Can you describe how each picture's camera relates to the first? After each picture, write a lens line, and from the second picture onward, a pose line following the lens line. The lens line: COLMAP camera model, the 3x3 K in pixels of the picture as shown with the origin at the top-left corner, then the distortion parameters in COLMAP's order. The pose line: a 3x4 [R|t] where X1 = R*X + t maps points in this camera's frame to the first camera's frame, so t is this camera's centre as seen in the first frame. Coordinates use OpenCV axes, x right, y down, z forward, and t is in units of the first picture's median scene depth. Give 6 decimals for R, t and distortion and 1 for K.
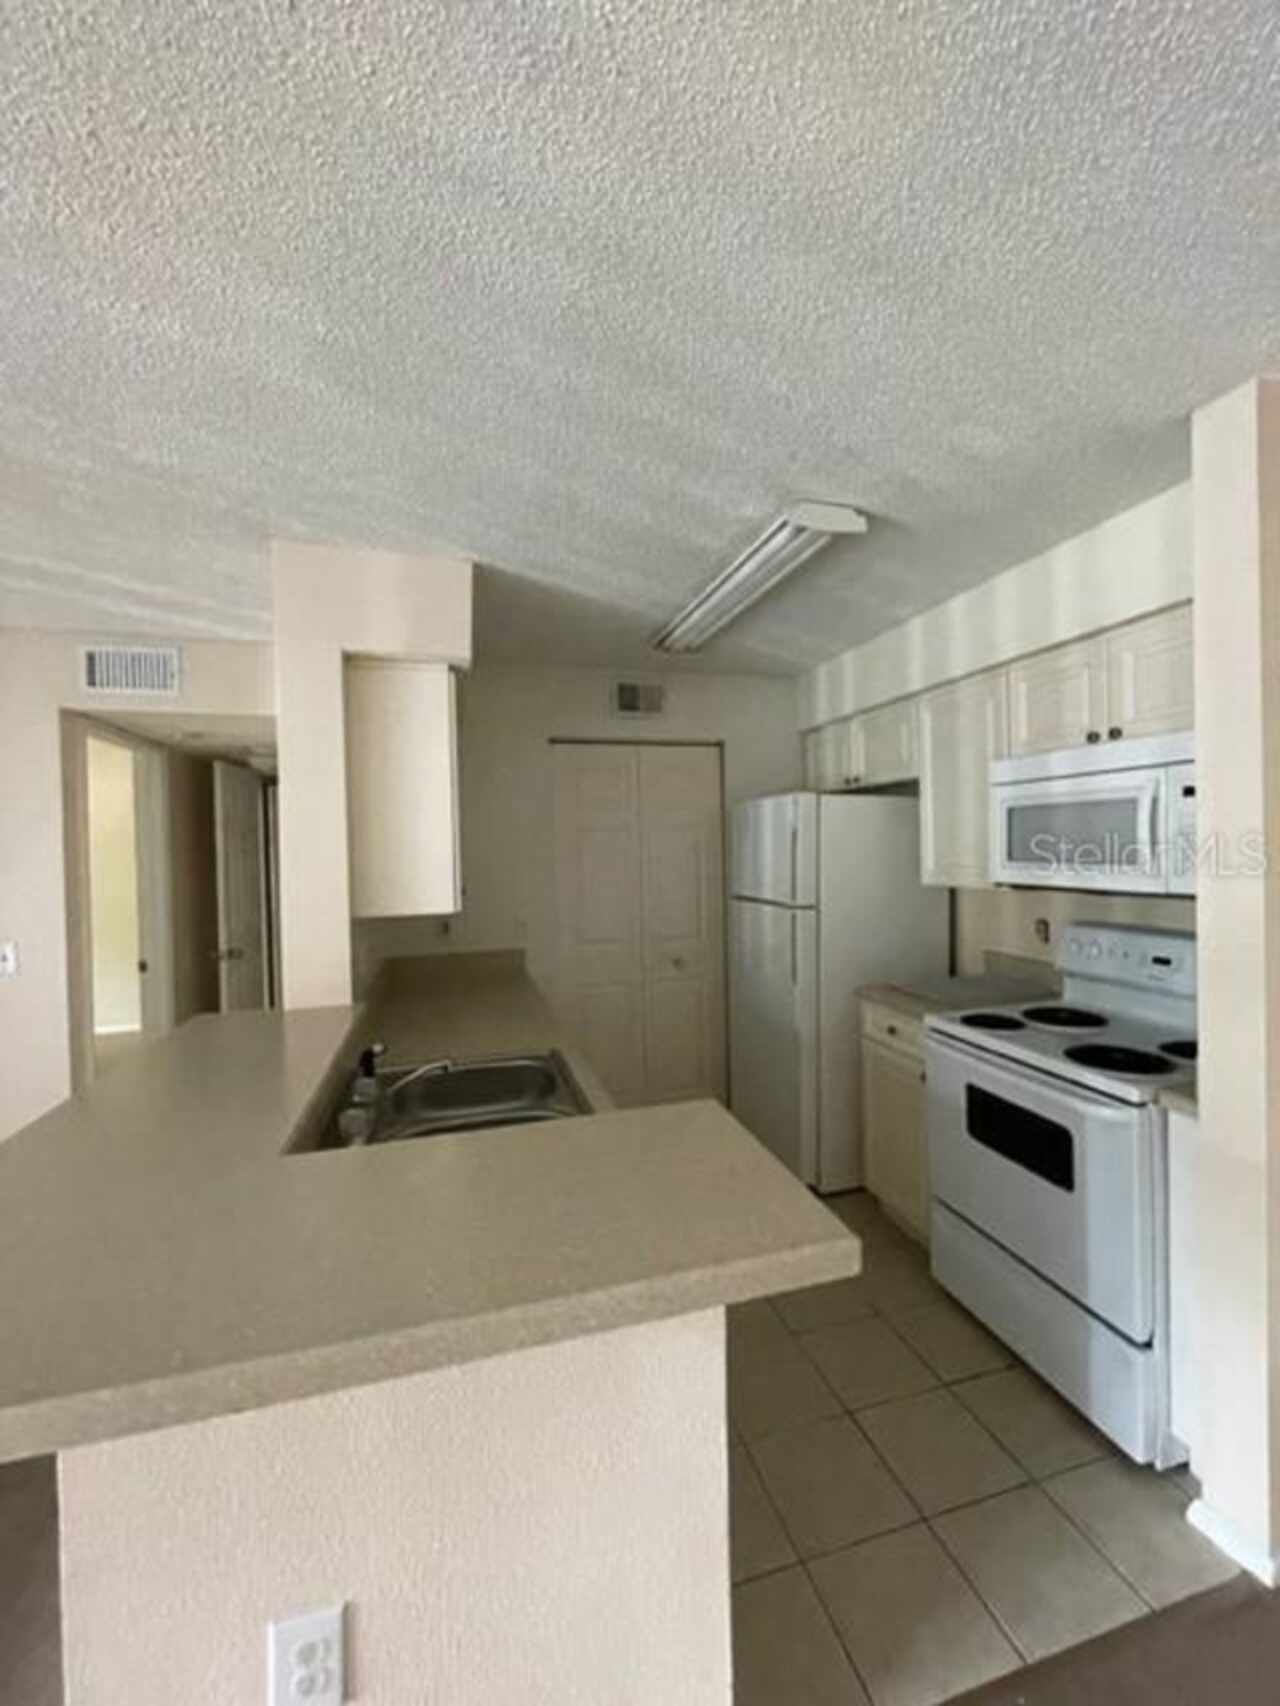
lens RADIAL K [[691.8, 0, 640.0], [0, 691.8, 853.0], [0, 0, 1]] dist [-0.000212, -0.000041]
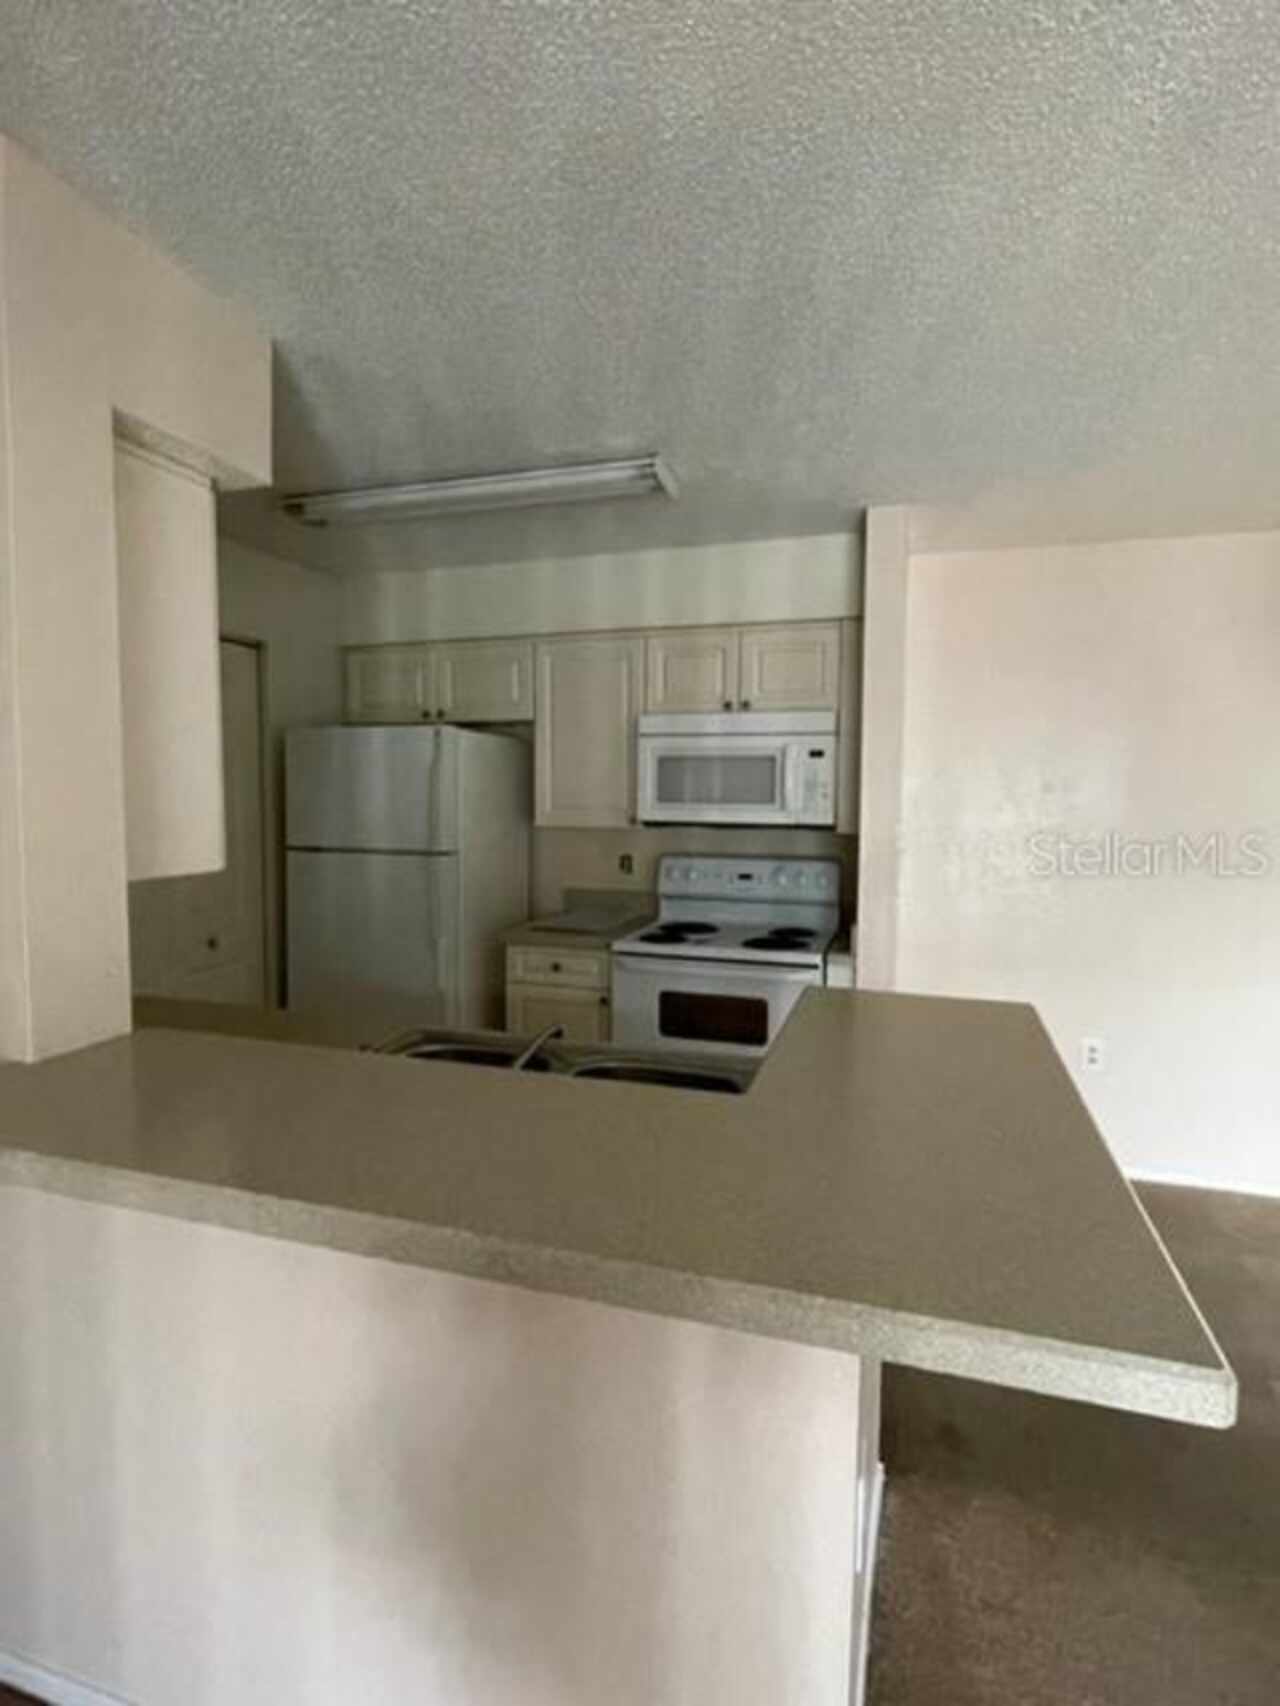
lens RADIAL K [[853.3, 0, 640.0], [0, 853.3, 853.0], [0, 0, 1]] dist [0.002353, 0.000289]
pose [[0.561347, -0.035460, 0.826820, -0.677896], [-0.011269, 0.998661, 0.050480, 0.024249], [-0.827504, -0.037654, 0.560196, 0.213740]]
